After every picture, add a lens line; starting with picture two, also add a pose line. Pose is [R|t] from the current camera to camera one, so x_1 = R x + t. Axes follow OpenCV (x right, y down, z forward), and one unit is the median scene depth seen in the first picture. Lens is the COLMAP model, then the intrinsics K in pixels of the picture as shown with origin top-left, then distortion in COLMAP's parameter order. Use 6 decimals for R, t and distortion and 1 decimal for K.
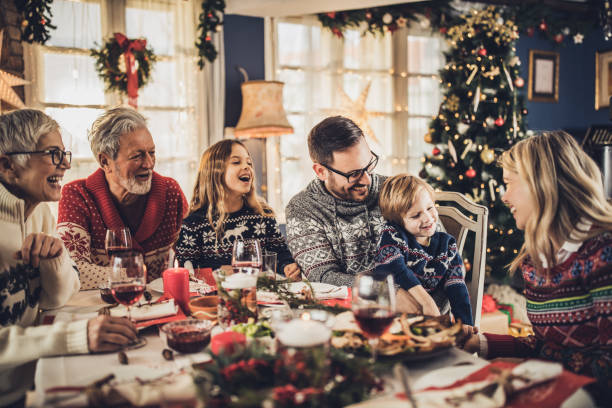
lens RADIAL K [[730.4, 0, 331.8], [0, 730.4, 203.1], [0, 0, 1]] dist [0.014641, -0.052001]
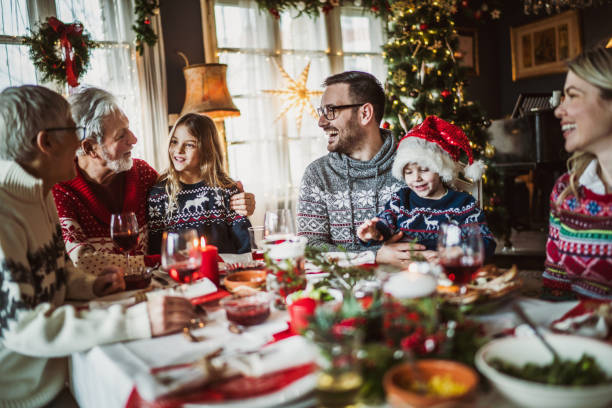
lens RADIAL K [[745.1, 0, 317.1], [0, 745.1, 195.2], [0, 0, 1]] dist [0.014622, -0.021288]
pose [[0.981954, -0.070730, 0.175396, -0.140642], [0.073420, 0.997262, -0.008888, 0.027640], [-0.174287, 0.021606, 0.984458, 0.001173]]
